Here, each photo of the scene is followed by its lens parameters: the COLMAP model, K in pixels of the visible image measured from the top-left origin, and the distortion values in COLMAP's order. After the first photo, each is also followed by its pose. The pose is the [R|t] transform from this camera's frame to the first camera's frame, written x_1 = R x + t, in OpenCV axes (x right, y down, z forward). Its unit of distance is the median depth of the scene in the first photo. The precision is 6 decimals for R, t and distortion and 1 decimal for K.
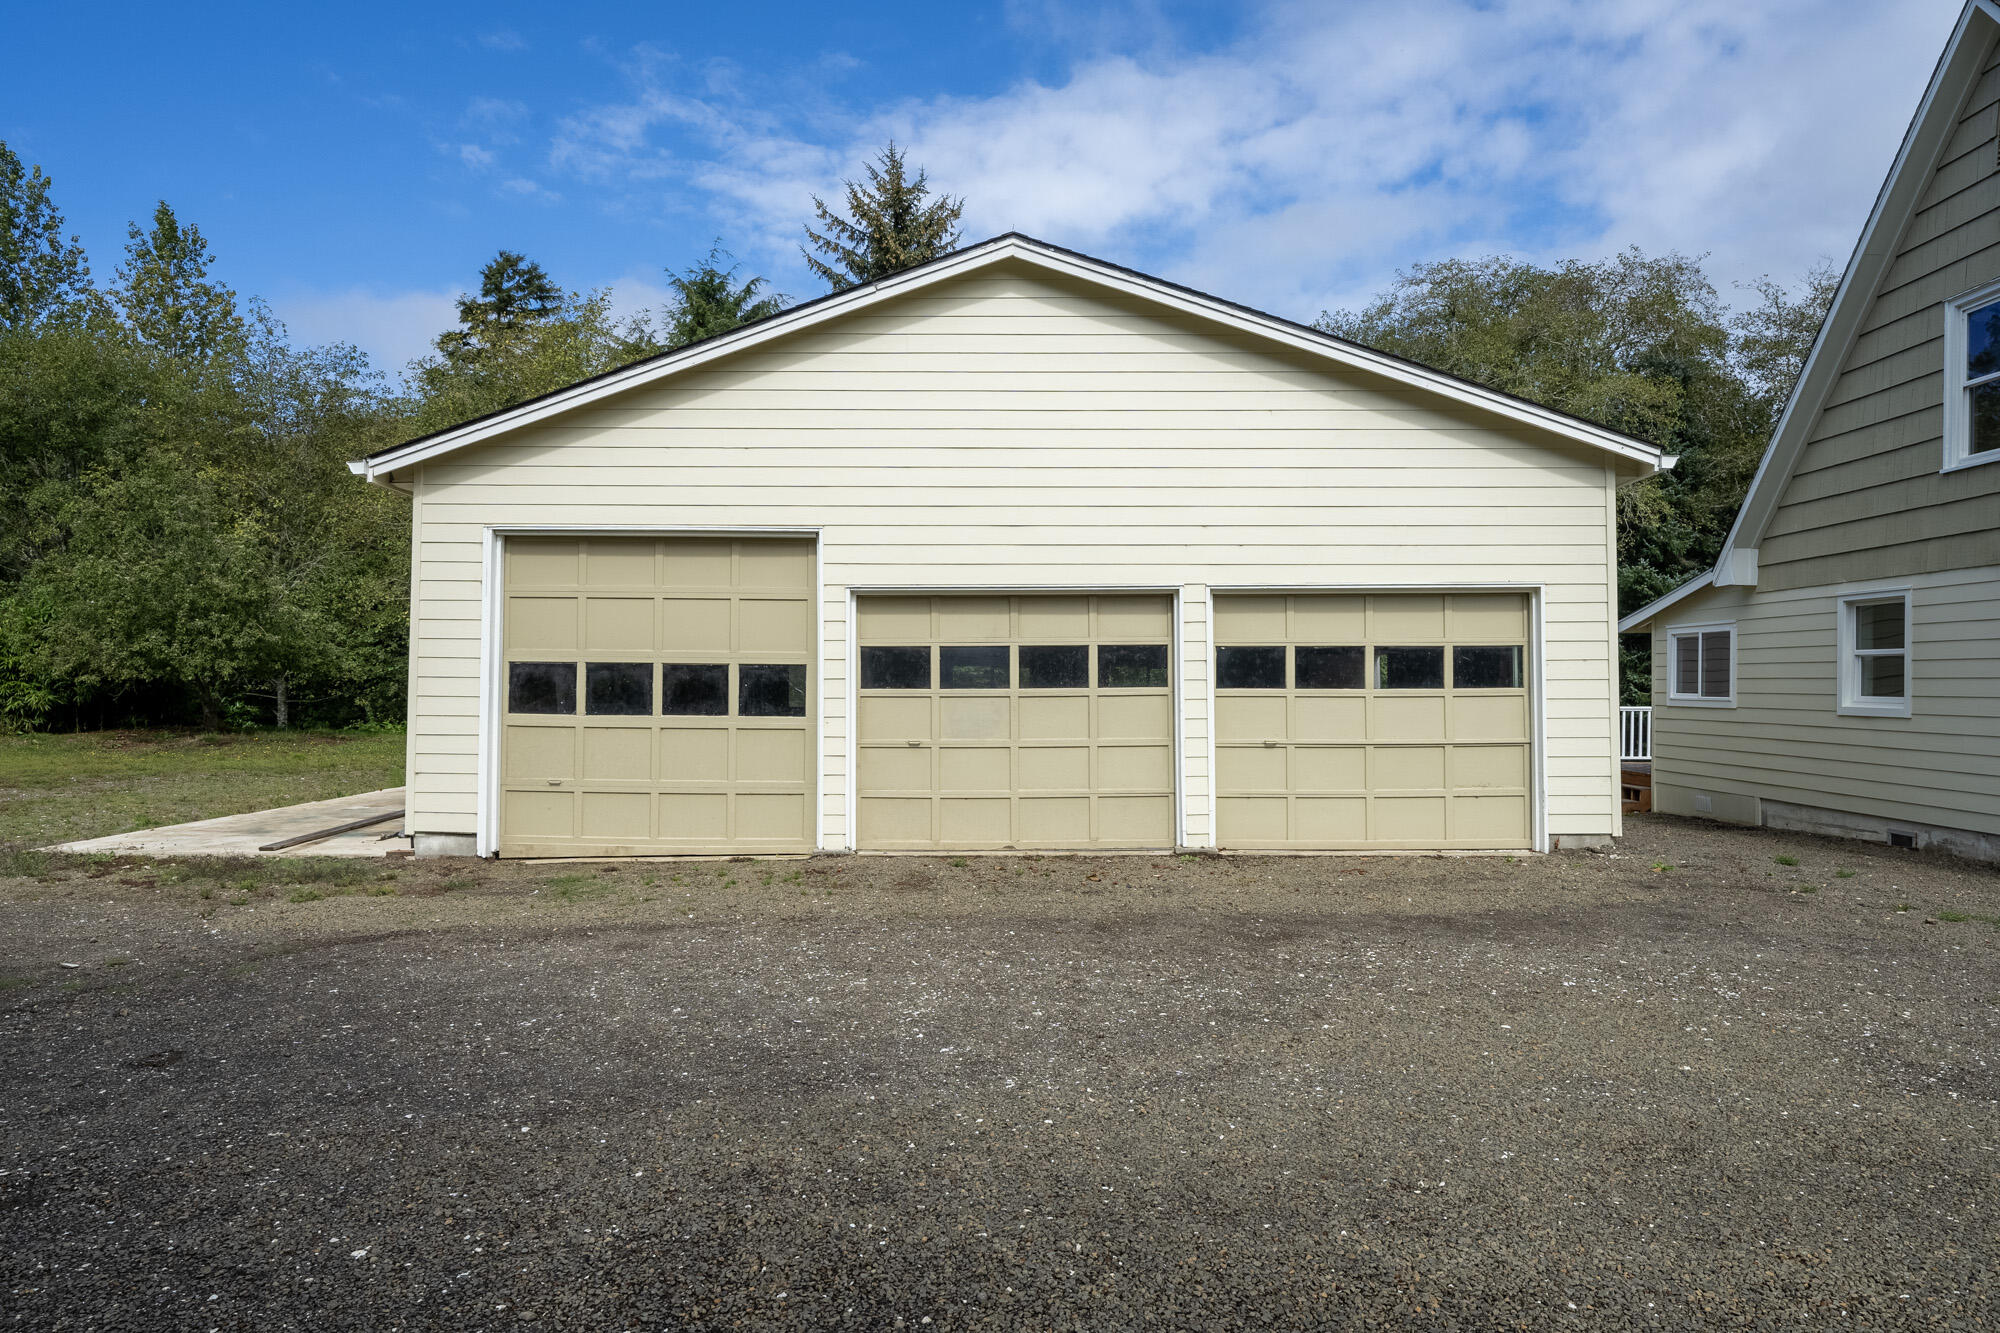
lens RADIAL K [[1354.2, 0, 1000.0], [0, 1354.2, 666.5], [0, 0, 1]] dist [0.000607, -0.000338]
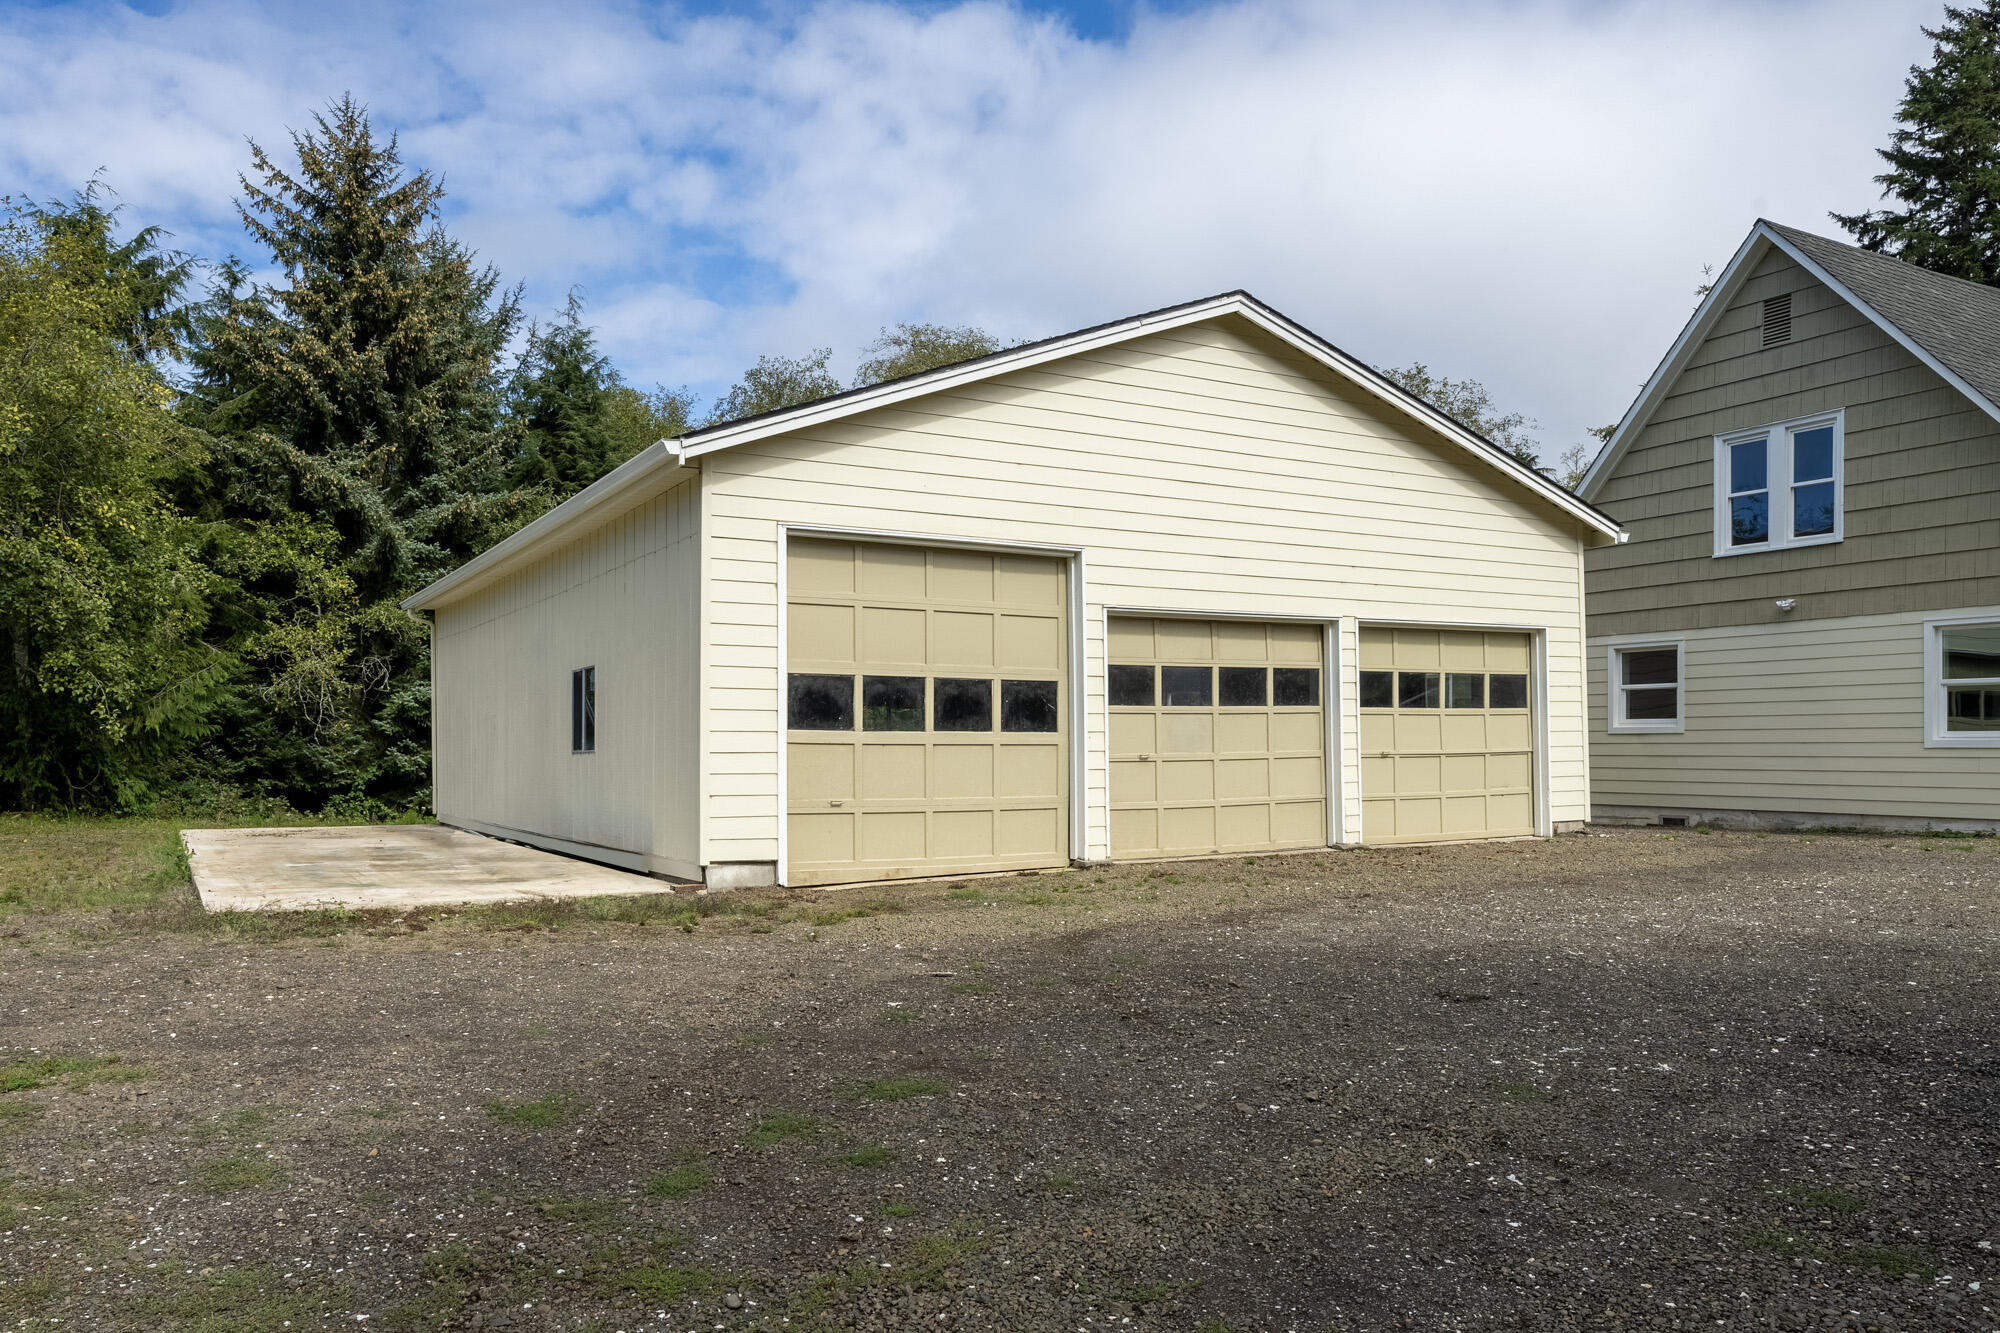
lens RADIAL K [[1440.2, 0, 994.8], [0, 1440.2, 724.1], [0, 0, 1]] dist [-0.001858, -0.000867]
pose [[0.864353, -0.000543, 0.502885, -0.730079], [0.001786, 0.999996, -0.001989, 0.032977], [-0.502882, 0.002617, 0.864351, 0.088326]]
